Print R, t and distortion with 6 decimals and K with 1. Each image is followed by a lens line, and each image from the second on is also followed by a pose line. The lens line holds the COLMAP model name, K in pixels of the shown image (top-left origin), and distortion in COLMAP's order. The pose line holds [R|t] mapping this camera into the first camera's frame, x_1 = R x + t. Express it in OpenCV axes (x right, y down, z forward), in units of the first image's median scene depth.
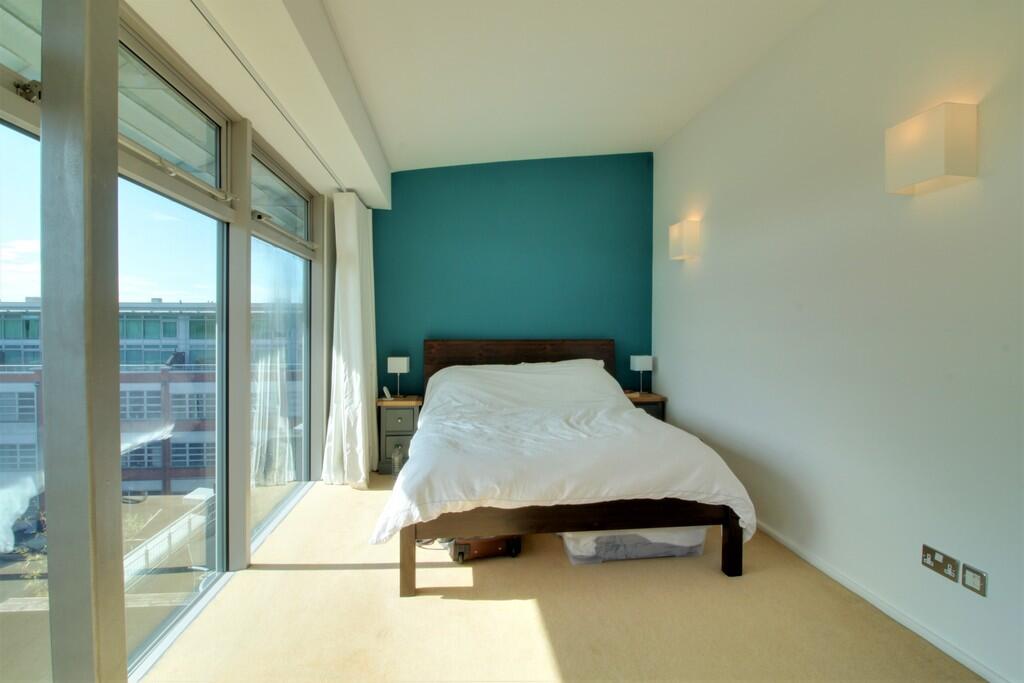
lens RADIAL K [[494.7, 0, 512.0], [0, 494.7, 341.5], [0, 0, 1]] dist [0.002452, -0.016636]
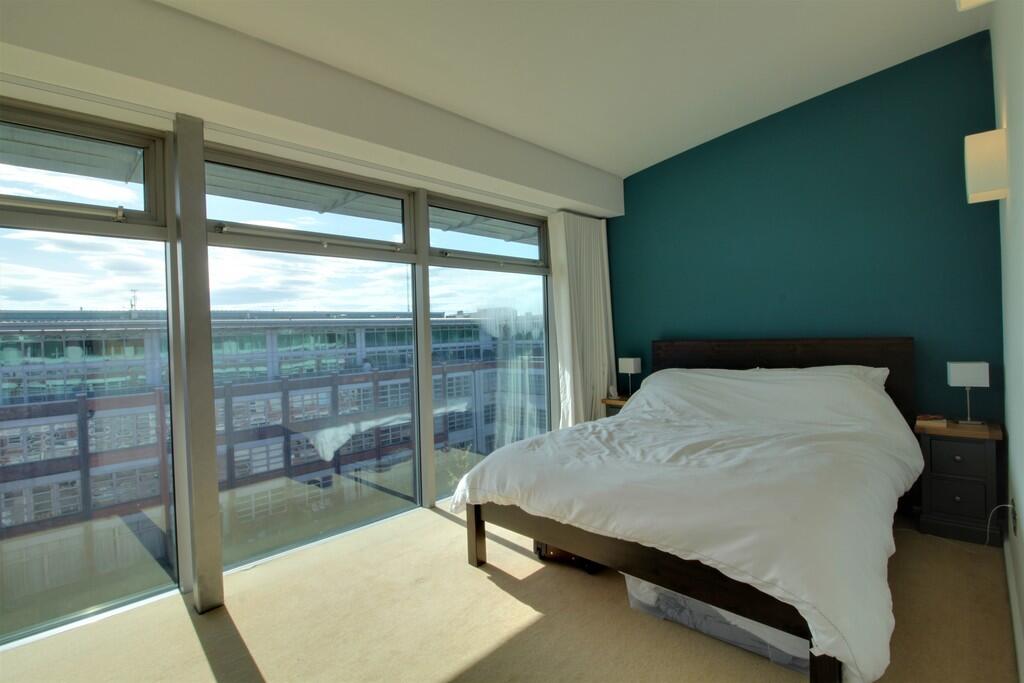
lens RADIAL K [[474.9, 0, 510.7], [0, 474.9, 335.8], [0, 0, 1]] dist [0.002940, -0.014467]
pose [[0.629589, -0.017363, -0.776734, 0.437578], [0.014158, 0.999841, -0.010874, -0.007949], [0.776799, -0.004151, 0.629734, 0.221138]]
